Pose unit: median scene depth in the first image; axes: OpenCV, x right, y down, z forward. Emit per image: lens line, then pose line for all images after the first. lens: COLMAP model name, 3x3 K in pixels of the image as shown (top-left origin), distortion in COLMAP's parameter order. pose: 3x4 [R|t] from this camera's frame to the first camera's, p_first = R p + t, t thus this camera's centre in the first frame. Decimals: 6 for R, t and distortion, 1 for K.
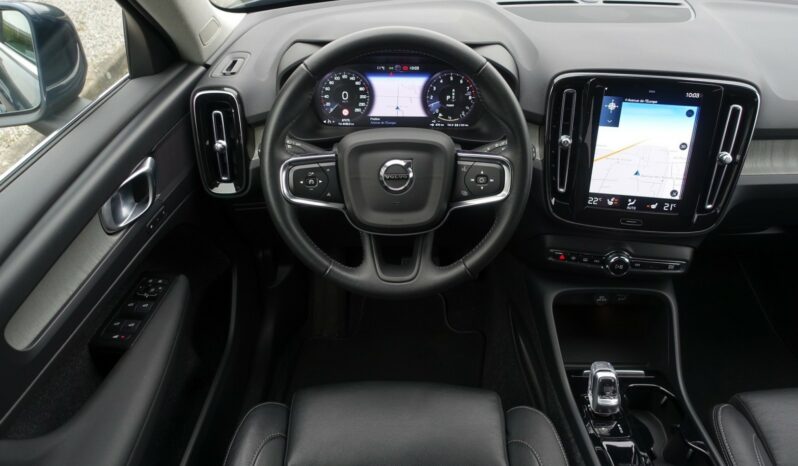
lens RADIAL K [[549.8, 0, 402.6], [0, 549.8, 231.8], [0, 0, 1]] dist [-0.005444, 0.005393]
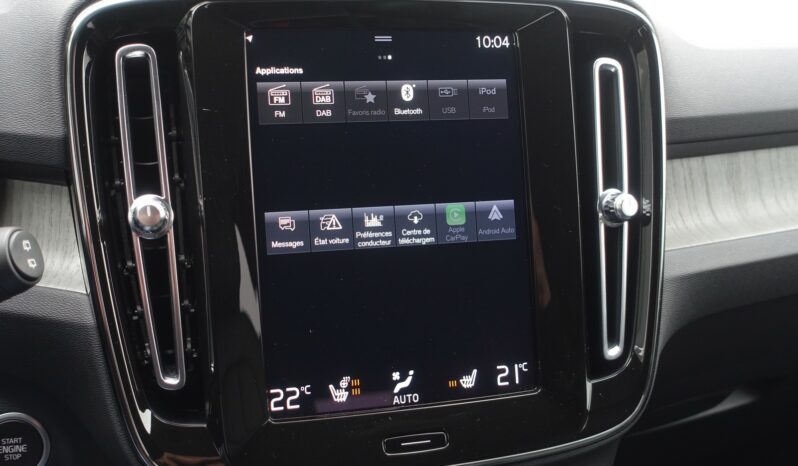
lens RADIAL K [[938.9, 0, 397.3], [0, 938.9, 227.6], [0, 0, 1]] dist [-0.008120, 0.000000]
pose [[0.911890, -0.107712, 0.396048, 0.217162], [0.220921, 0.942050, -0.252459, -0.001663], [-0.345904, 0.317710, 0.882842, 0.514365]]
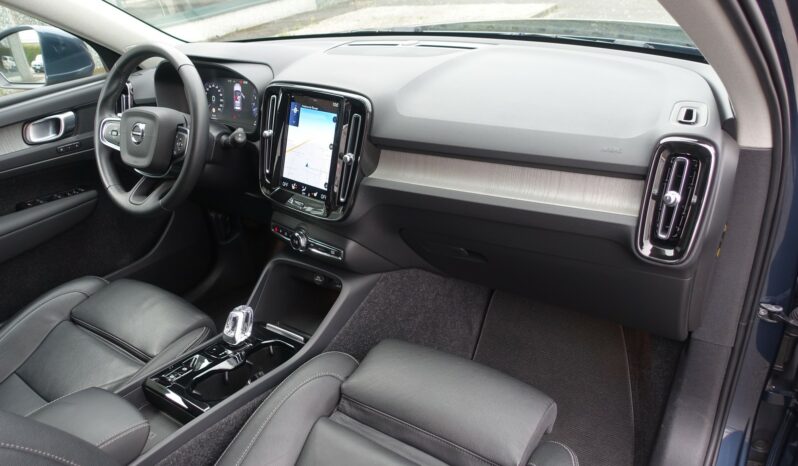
lens RADIAL K [[549.8, 0, 398.1], [0, 549.8, 232.9], [0, 0, 1]] dist [-0.005444, 0.005393]
pose [[0.822725, 0.194395, -0.534166, 1.302652], [-0.264865, 0.962561, -0.057649, 0.058020], [0.502961, 0.188911, 0.843411, 0.086764]]
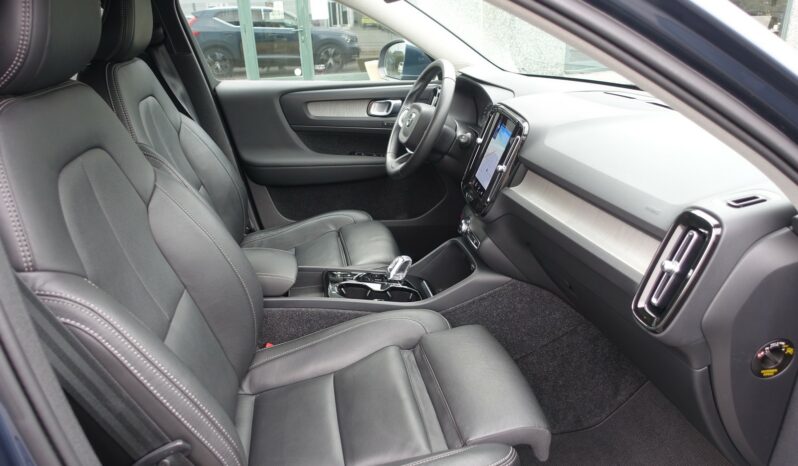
lens RADIAL K [[549.8, 0, 402.7], [0, 549.8, 233.4], [0, 0, 1]] dist [-0.005444, 0.005393]
pose [[0.201108, 0.357953, -0.911825, 1.857622], [-0.599423, 0.781188, 0.174463, -0.095307], [0.774756, 0.511483, 0.371668, 0.341746]]
